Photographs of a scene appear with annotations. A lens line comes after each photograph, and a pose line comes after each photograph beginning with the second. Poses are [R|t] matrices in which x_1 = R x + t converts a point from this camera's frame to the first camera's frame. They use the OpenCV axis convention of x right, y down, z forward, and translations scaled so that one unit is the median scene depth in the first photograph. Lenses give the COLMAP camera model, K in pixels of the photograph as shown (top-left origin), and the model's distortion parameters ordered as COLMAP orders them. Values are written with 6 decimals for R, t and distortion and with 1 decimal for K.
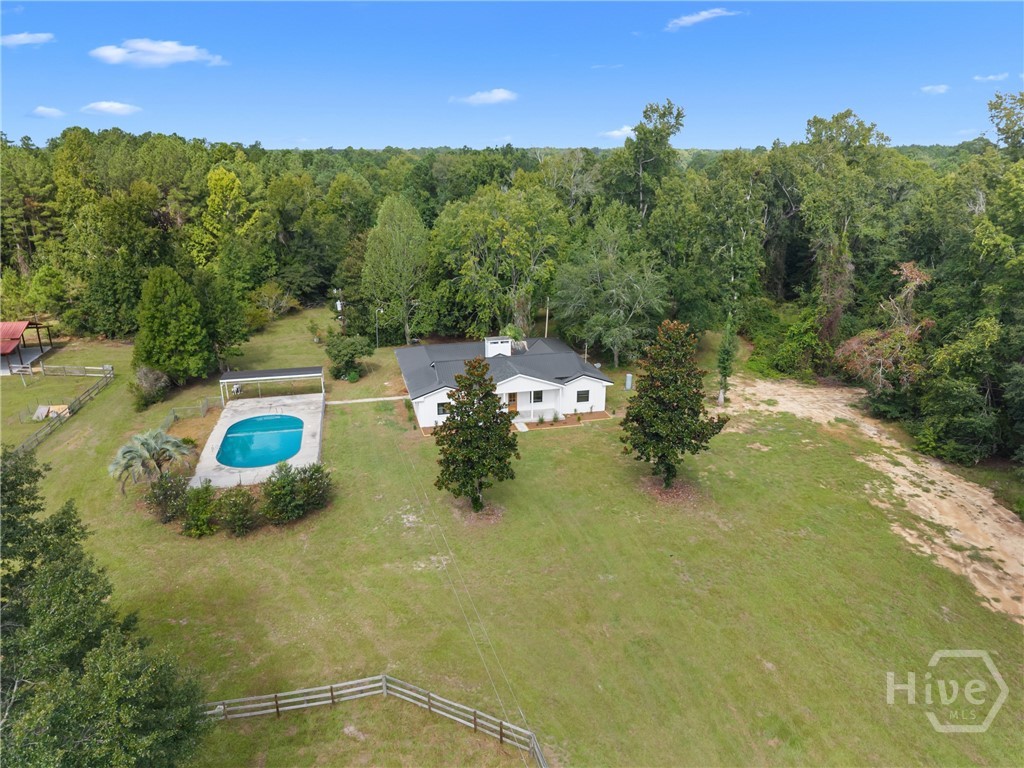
lens RADIAL K [[700.2, 0, 512.0], [0, 700.2, 384.0], [0, 0, 1]] dist [-0.003432, 0.001068]
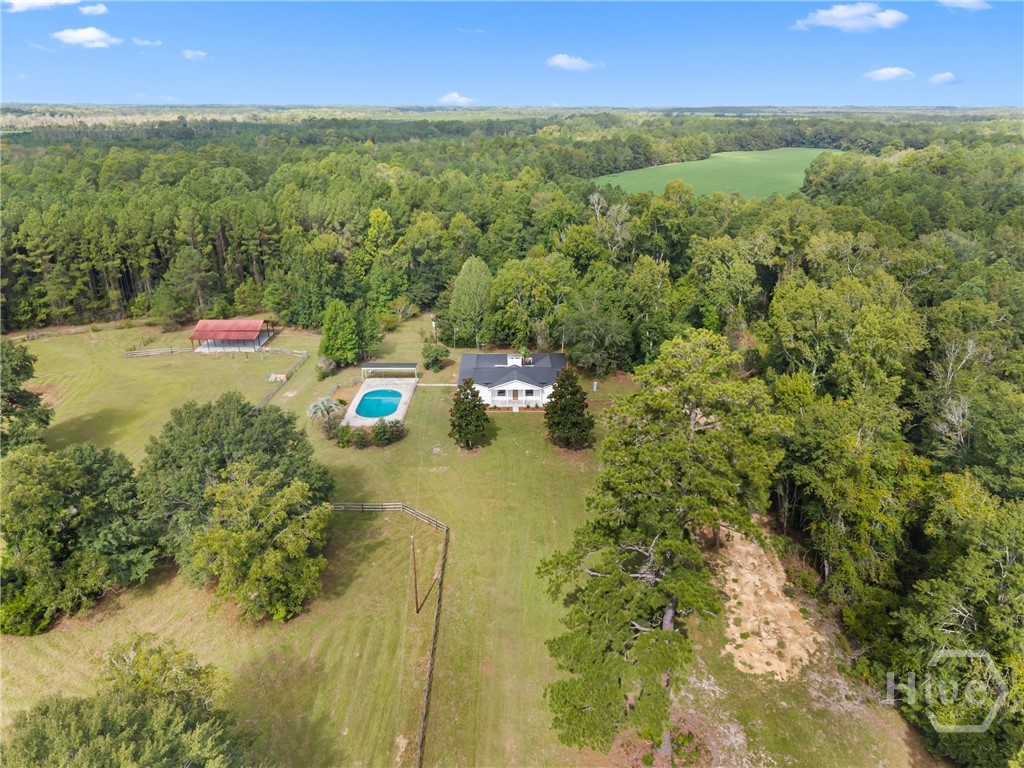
lens RADIAL K [[700.2, 0, 512.0], [0, 700.2, 384.0], [0, 0, 1]] dist [-0.003432, 0.001068]
pose [[0.973810, 0.085950, -0.210492, 0.308978], [-0.073362, 0.995058, 0.066912, -0.100038], [0.215202, -0.049717, 0.975303, -0.612598]]
